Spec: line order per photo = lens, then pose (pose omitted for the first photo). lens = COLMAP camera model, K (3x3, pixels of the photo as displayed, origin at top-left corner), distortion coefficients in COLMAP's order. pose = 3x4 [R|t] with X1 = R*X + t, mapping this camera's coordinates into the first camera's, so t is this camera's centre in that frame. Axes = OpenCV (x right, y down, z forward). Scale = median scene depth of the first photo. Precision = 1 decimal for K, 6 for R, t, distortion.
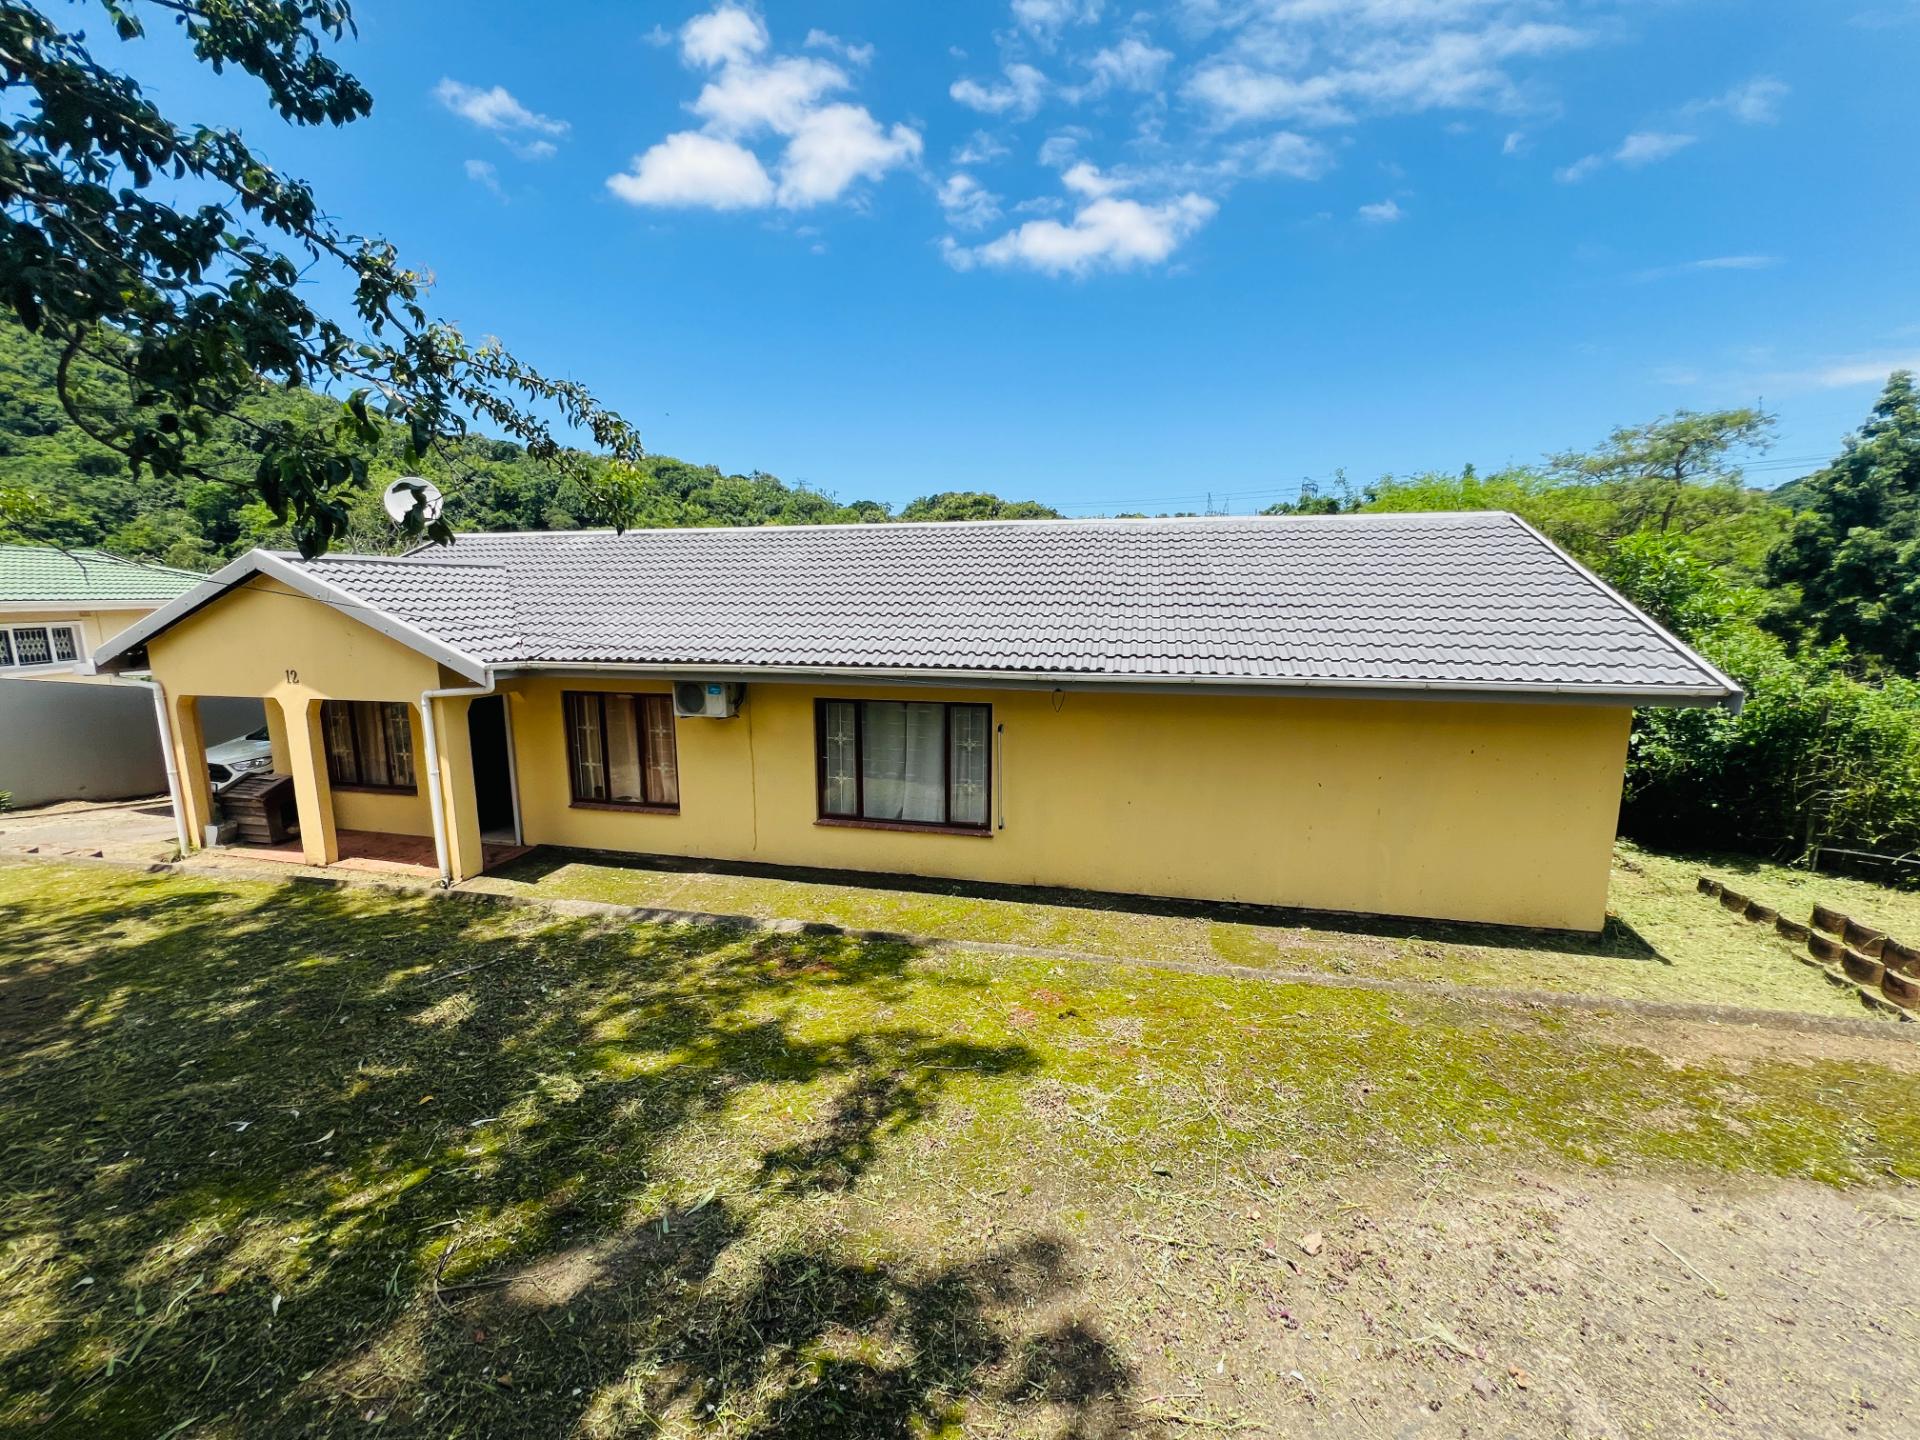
lens RADIAL K [[767.2, 0, 956.5], [0, 767.2, 717.6], [0, 0, 1]] dist [-0.004091, 0.000902]
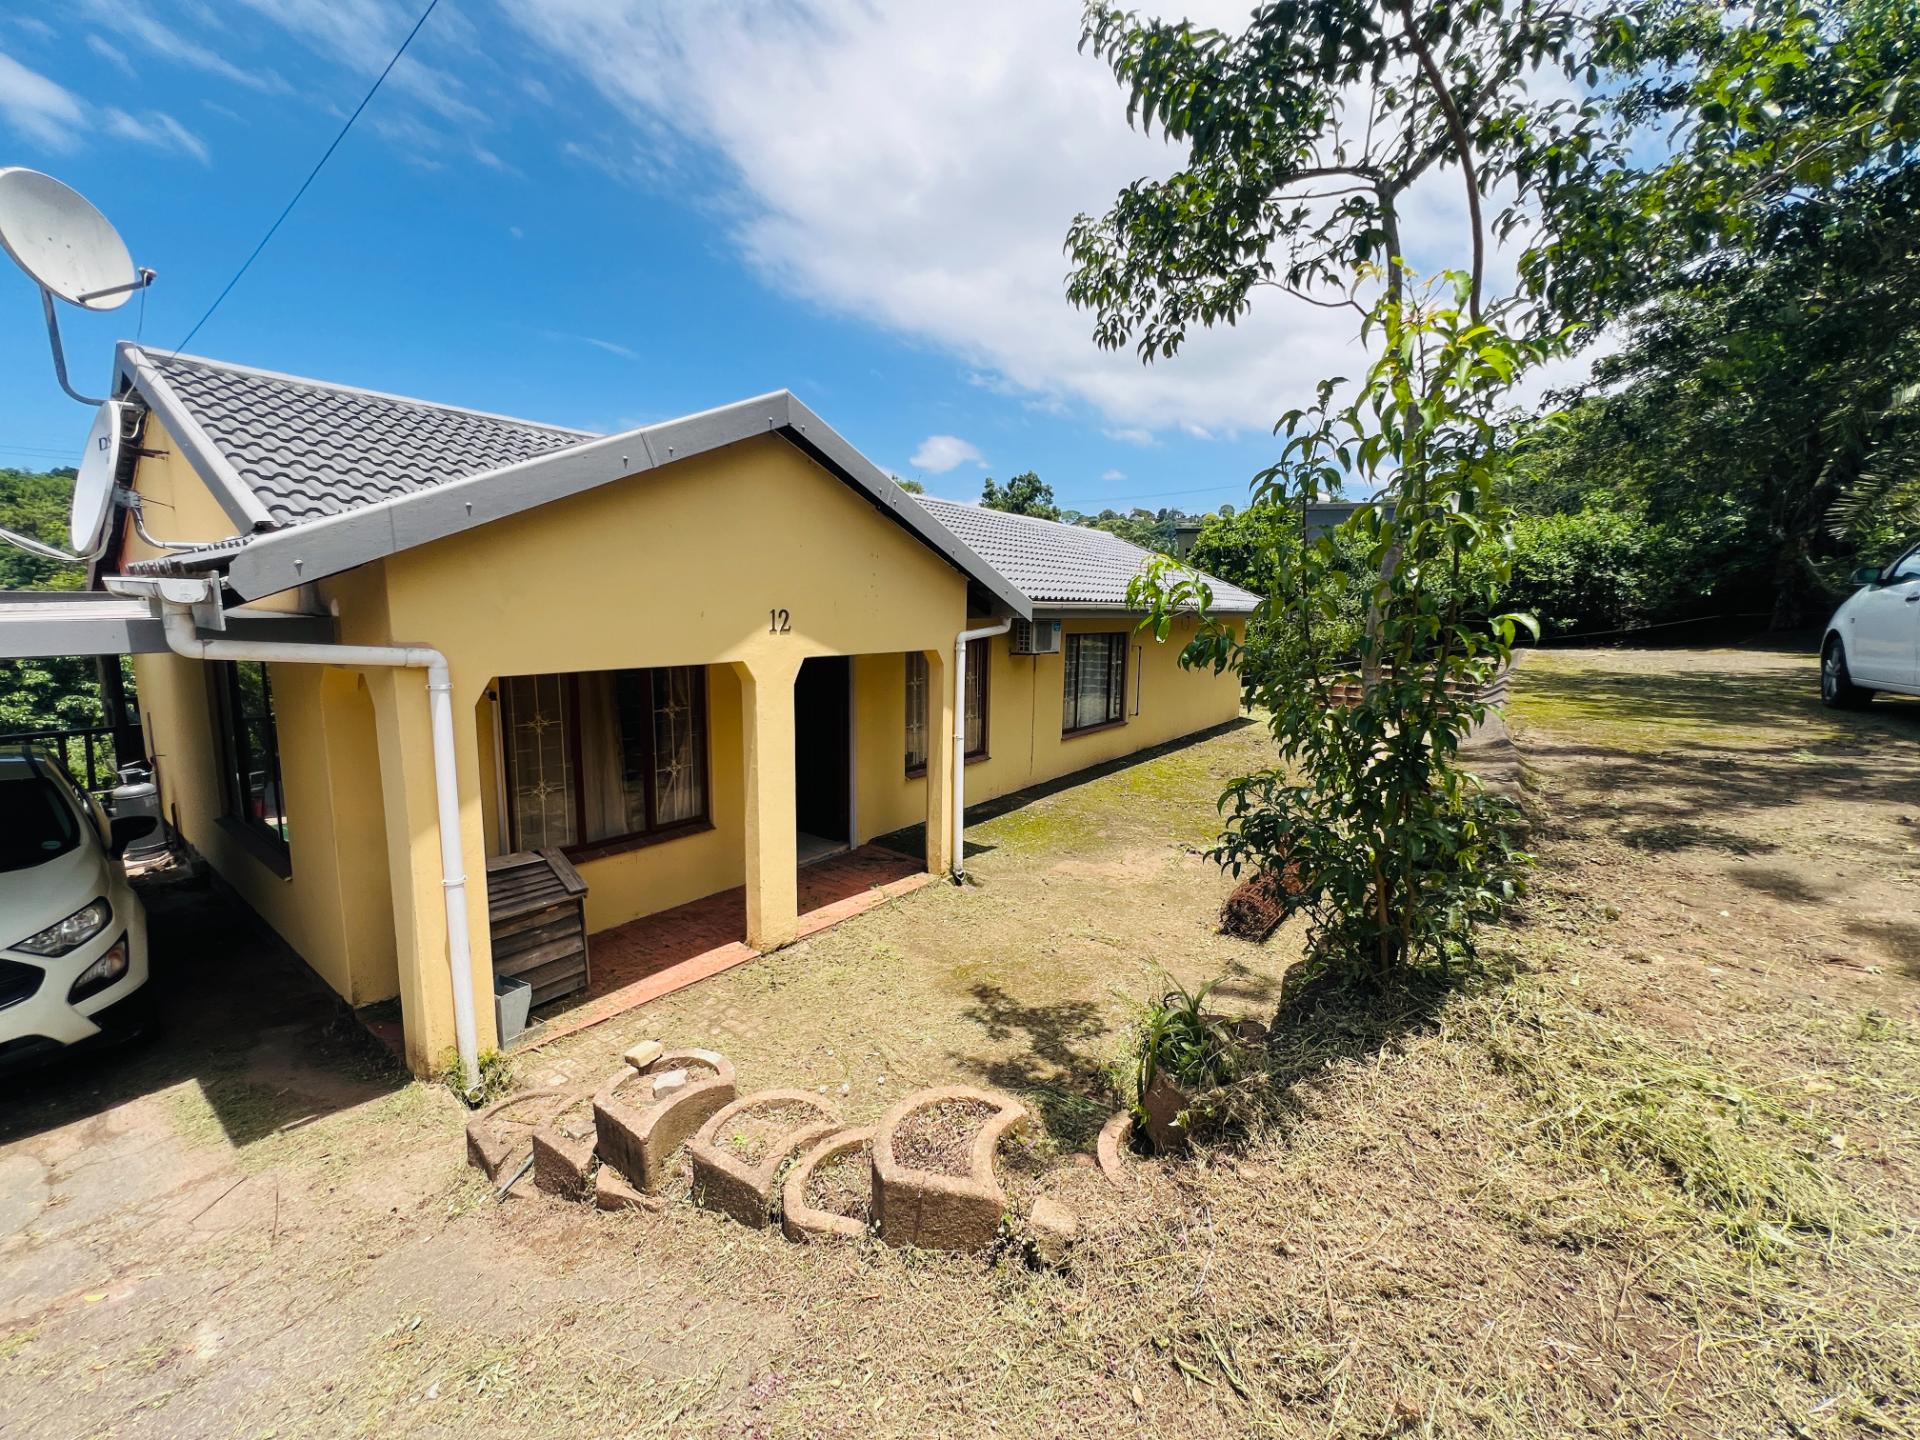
lens RADIAL K [[766.9, 0, 956.9], [0, 766.9, 718.4], [0, 0, 1]] dist [-0.003676, 0.001275]
pose [[0.411150, -0.123414, 0.903175, -1.346109], [0.131400, 0.988469, 0.075252, -0.006499], [-0.902047, 0.087737, 0.422626, 0.641906]]
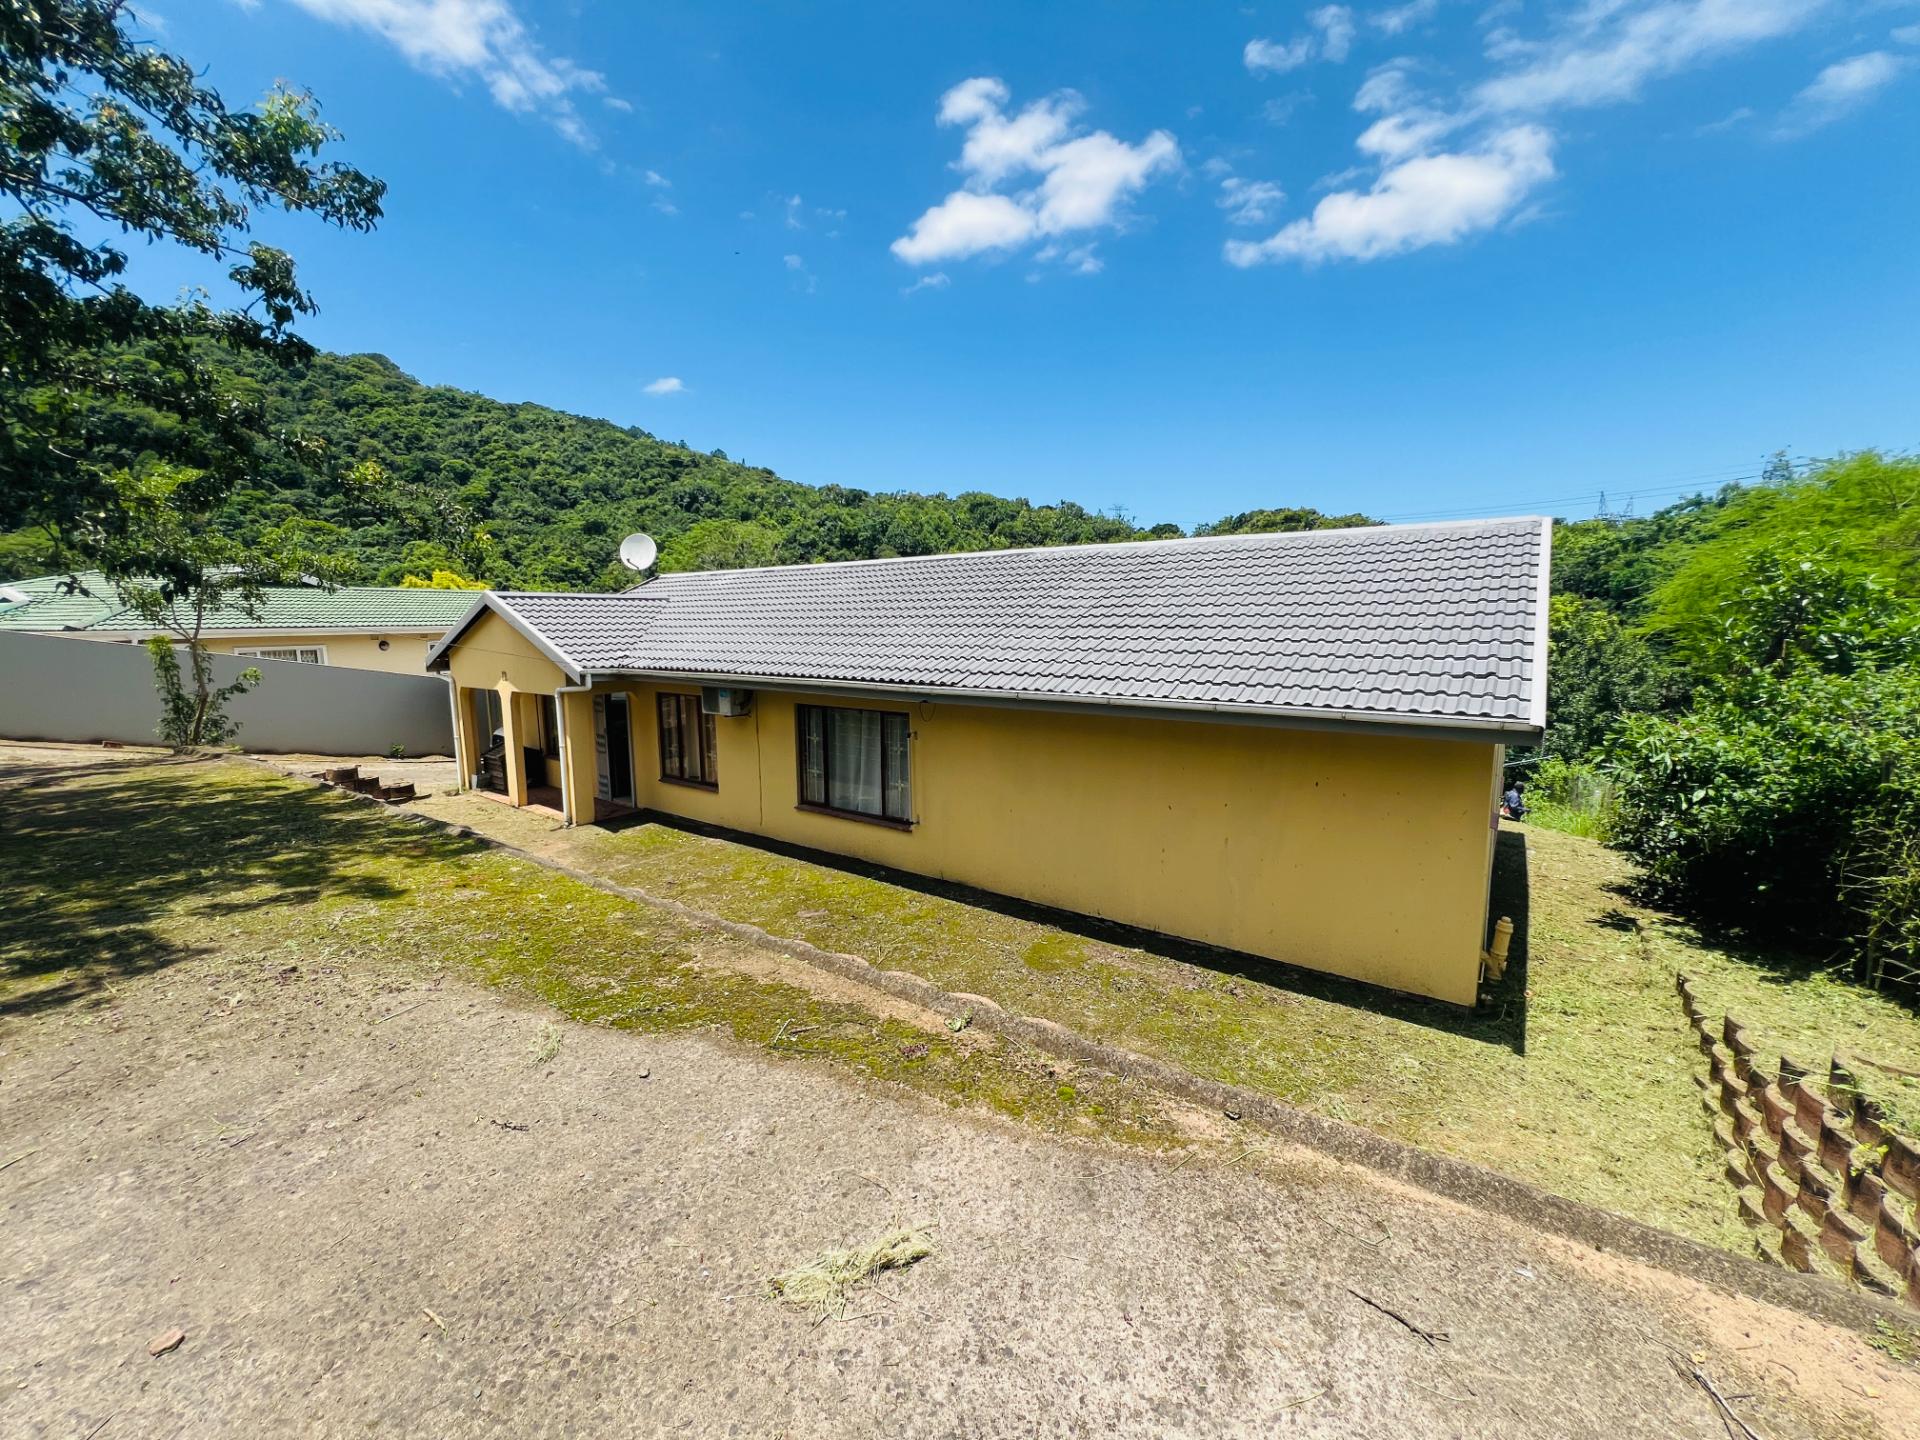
lens RADIAL K [[767.2, 0, 956.5], [0, 767.2, 717.6], [0, 0, 1]] dist [-0.004091, 0.000902]
pose [[0.919266, 0.044837, -0.391074, 0.518086], [-0.056995, 0.998183, -0.019530, 0.005789], [0.389488, 0.040243, 0.920152, -0.018494]]
